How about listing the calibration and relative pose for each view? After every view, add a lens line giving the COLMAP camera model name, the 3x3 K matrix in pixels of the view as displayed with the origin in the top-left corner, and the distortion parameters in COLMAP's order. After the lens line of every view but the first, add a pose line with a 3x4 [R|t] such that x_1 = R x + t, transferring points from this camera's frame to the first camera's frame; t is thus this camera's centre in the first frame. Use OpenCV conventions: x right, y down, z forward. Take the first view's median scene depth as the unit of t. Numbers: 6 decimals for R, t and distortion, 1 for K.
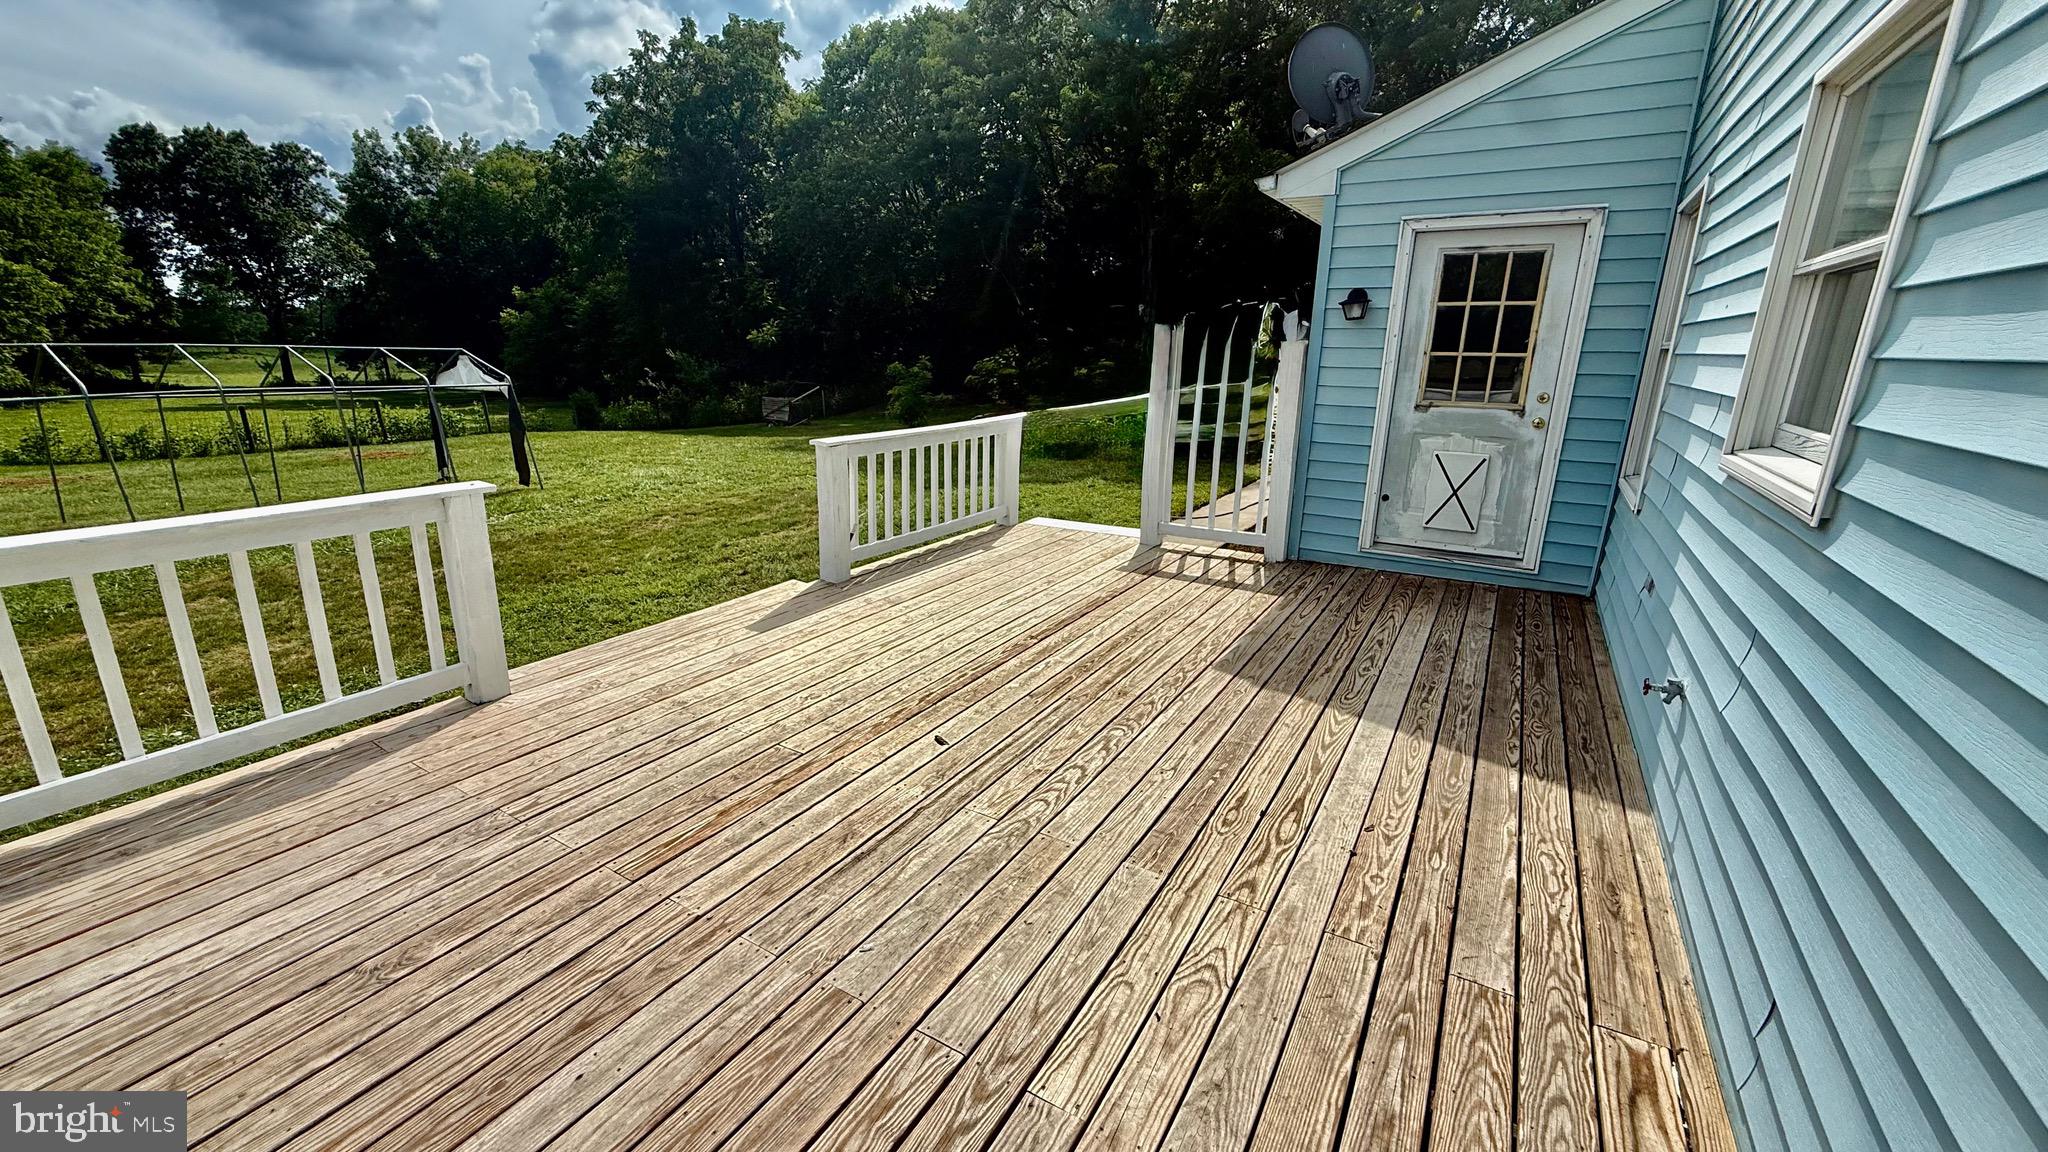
lens RADIAL K [[811.8, 0, 1019.5], [0, 811.8, 574.2], [0, 0, 1]] dist [-0.000342, 0.000247]
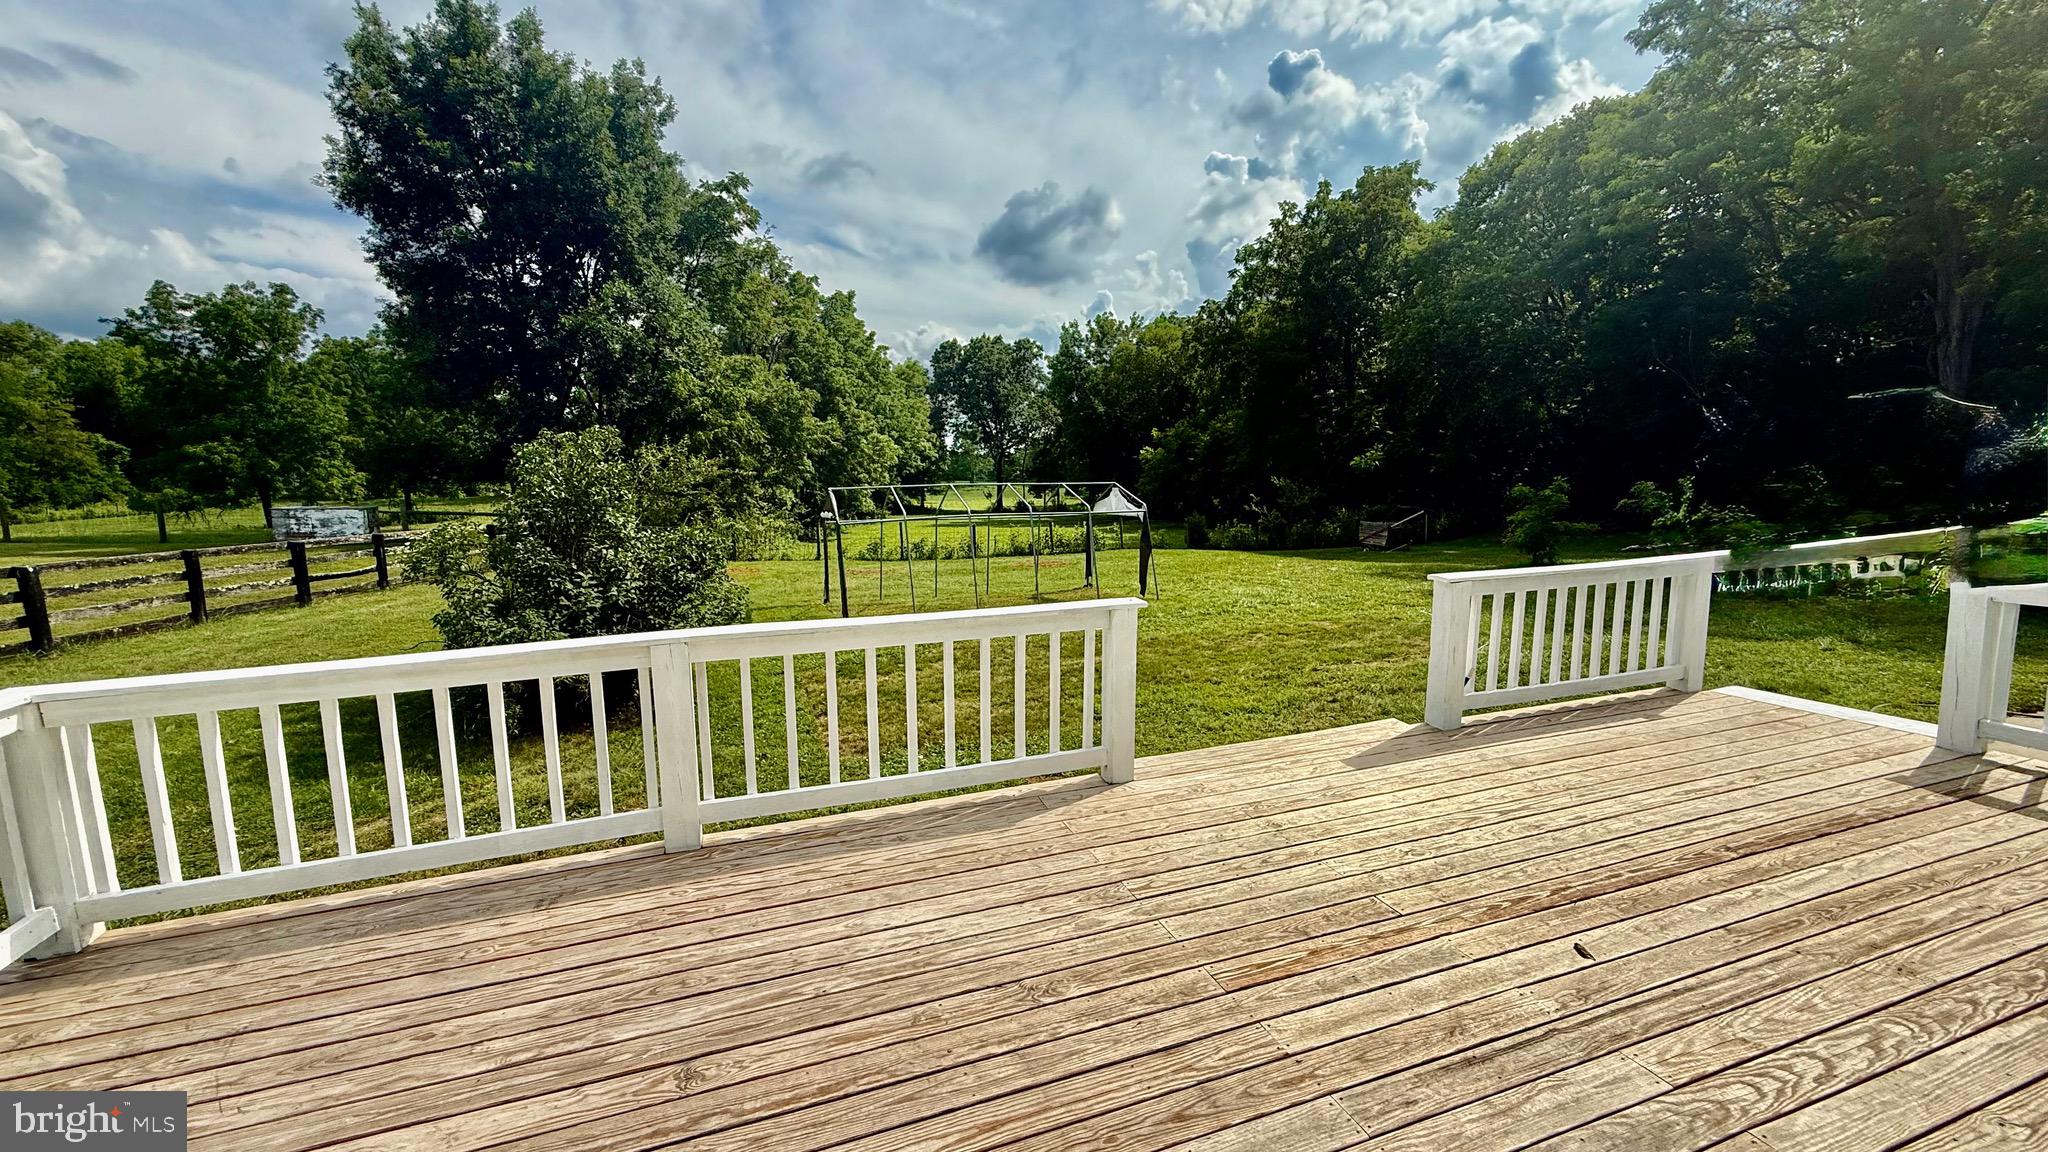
lens RADIAL K [[811.8, 0, 1019.5], [0, 811.8, 574.2], [0, 0, 1]] dist [-0.000342, 0.000247]
pose [[0.769051, 0.050171, -0.637216, -0.019365], [-0.143457, 0.985030, -0.095581, -0.005851], [0.622881, 0.164920, 0.764736, -0.024501]]
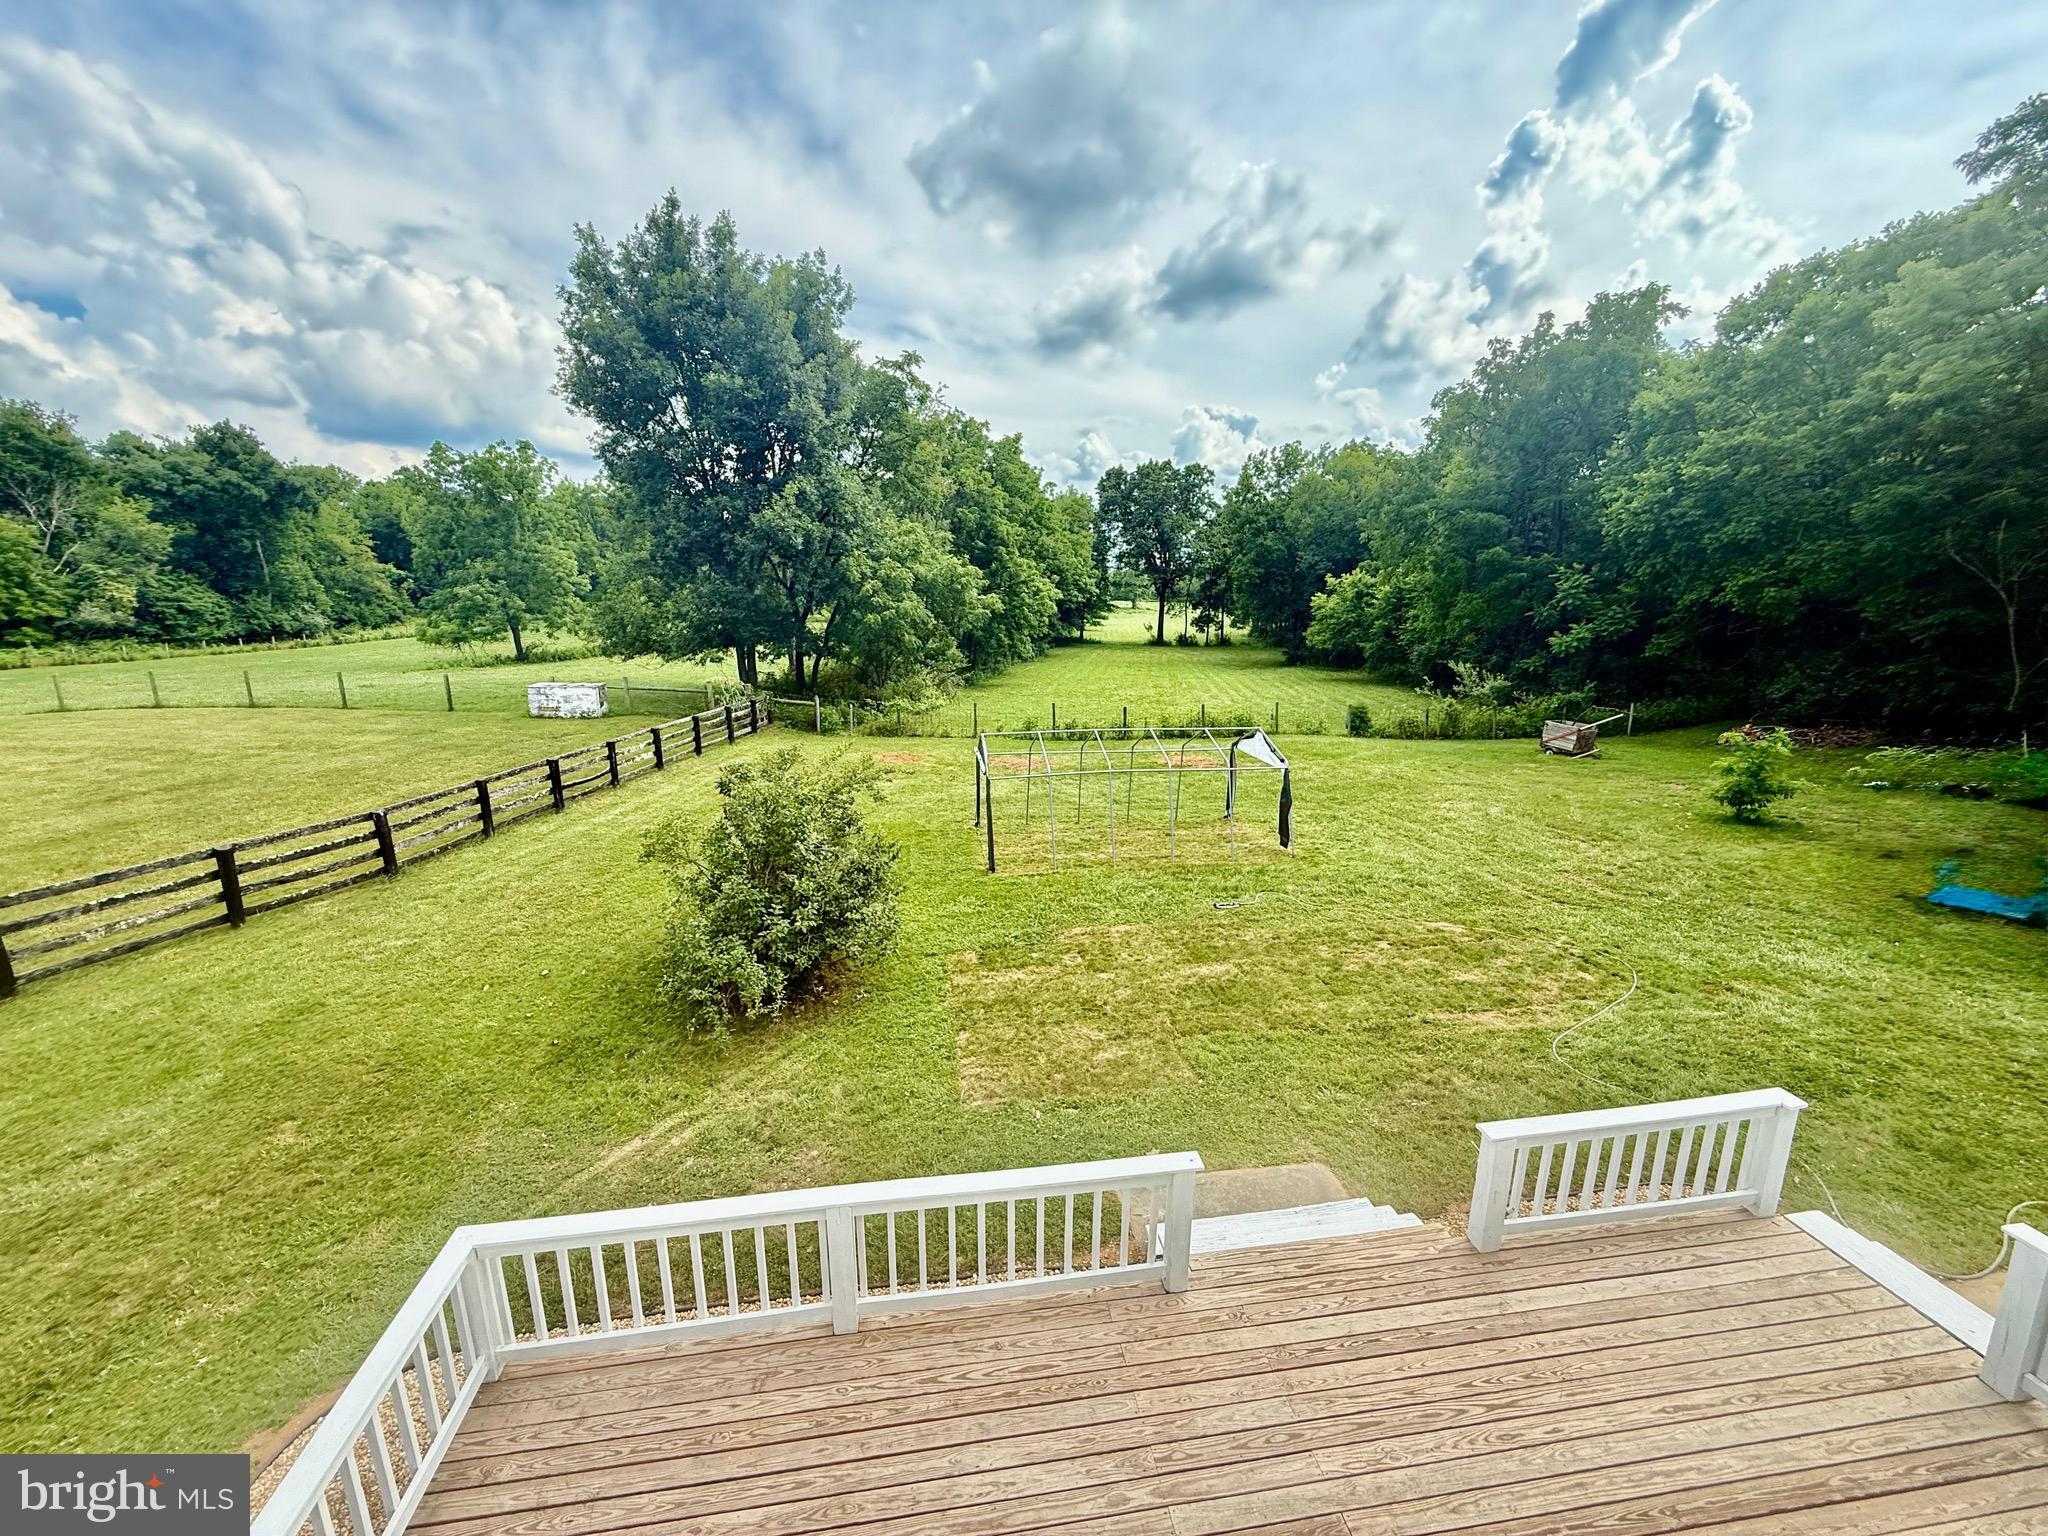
lens RADIAL K [[813.9, 0, 1019.4], [0, 813.9, 766.6], [0, 0, 1]] dist [0.000067, 0.000117]
pose [[0.629337, 0.147691, -0.762969, 0.104035], [-0.194229, 0.980510, 0.029591, -0.513370], [0.752469, 0.129568, 0.645757, -0.191492]]
